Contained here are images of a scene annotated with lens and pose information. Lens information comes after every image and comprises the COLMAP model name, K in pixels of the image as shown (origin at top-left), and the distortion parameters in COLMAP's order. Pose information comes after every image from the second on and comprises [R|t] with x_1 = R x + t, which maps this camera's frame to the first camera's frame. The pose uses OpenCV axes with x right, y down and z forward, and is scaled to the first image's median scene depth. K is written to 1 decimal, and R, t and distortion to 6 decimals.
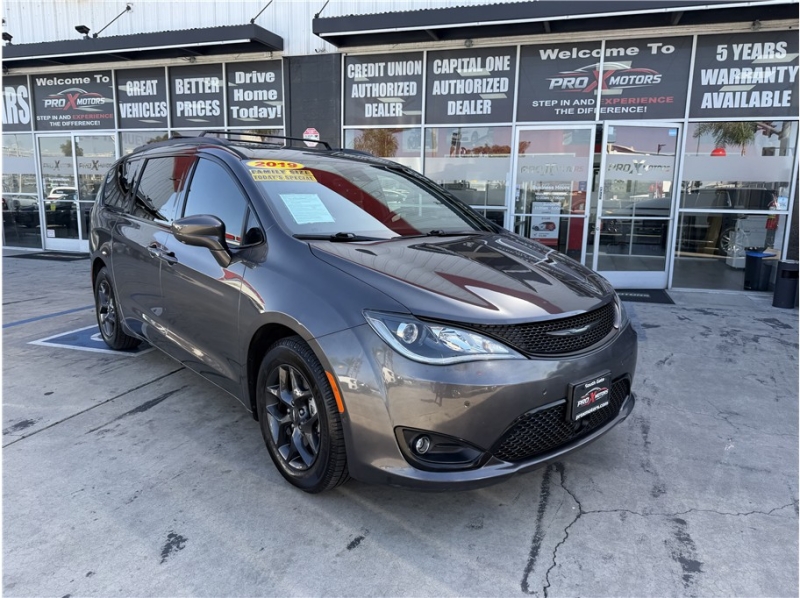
lens RADIAL K [[559.4, 0, 404.2], [0, 559.4, 296.7], [0, 0, 1]] dist [0.009602, -0.018153]
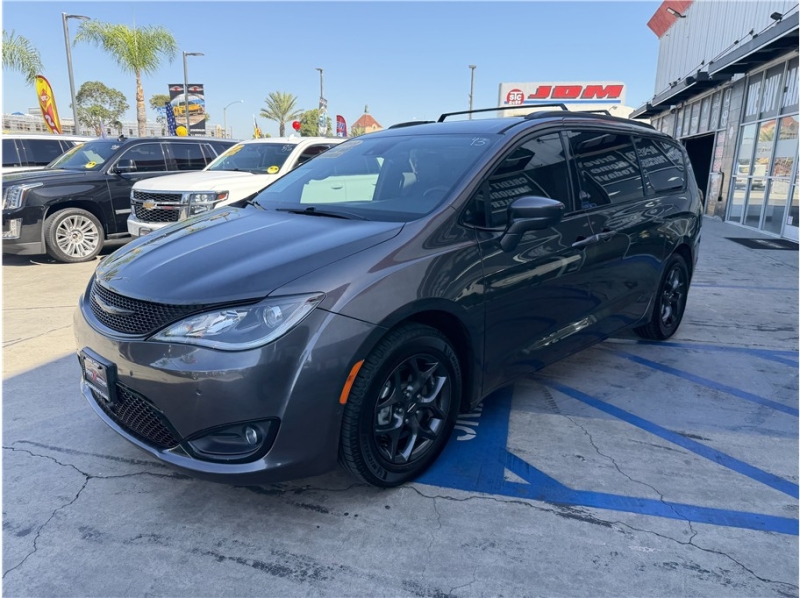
lens RADIAL K [[559.4, 0, 400.5], [0, 559.4, 305.0], [0, 0, 1]] dist [0.009602, -0.018153]
pose [[0.074530, 0.219405, -0.972783, 0.396454], [-0.185278, 0.961558, 0.202678, -0.070991], [0.979856, 0.165130, 0.112315, 0.428073]]
